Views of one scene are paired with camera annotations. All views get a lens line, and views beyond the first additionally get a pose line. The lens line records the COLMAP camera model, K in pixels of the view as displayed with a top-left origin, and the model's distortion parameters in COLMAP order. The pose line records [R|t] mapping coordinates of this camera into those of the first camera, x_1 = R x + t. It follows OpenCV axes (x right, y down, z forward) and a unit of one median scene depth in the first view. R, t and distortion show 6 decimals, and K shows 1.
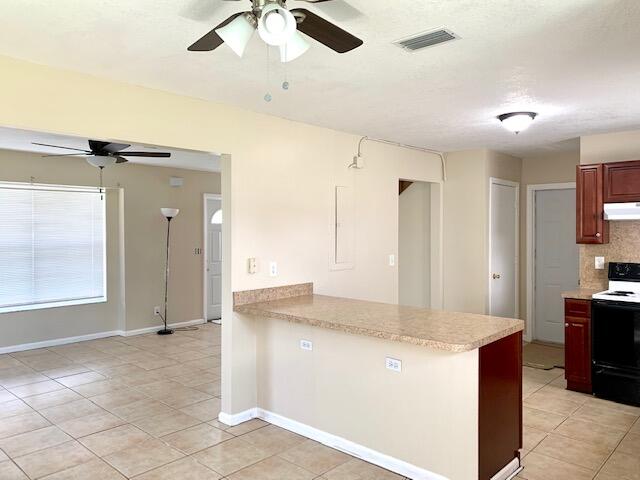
lens RADIAL K [[494.5, 0, 308.8], [0, 494.5, 235.9], [0, 0, 1]] dist [0.043715, -0.040554]
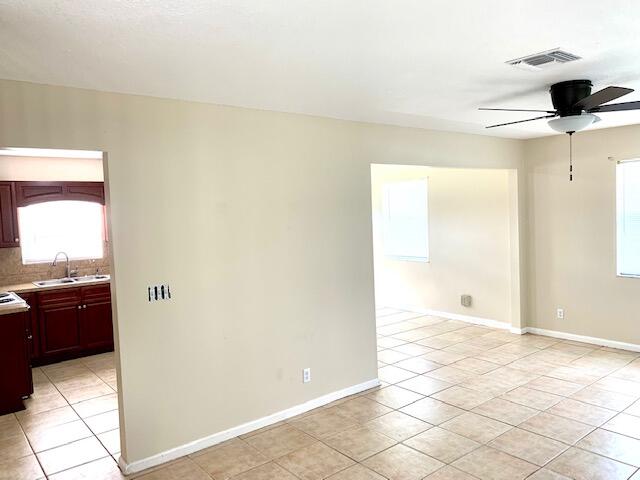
lens RADIAL K [[494.8, 0, 313.9], [0, 494.8, 239.0], [0, 0, 1]] dist [0.039411, -0.039973]
pose [[-0.990186, 0.029396, 0.136627, -0.173019], [0.039708, 0.996514, 0.073370, -0.065025], [-0.133994, 0.078075, -0.987902, 1.928065]]
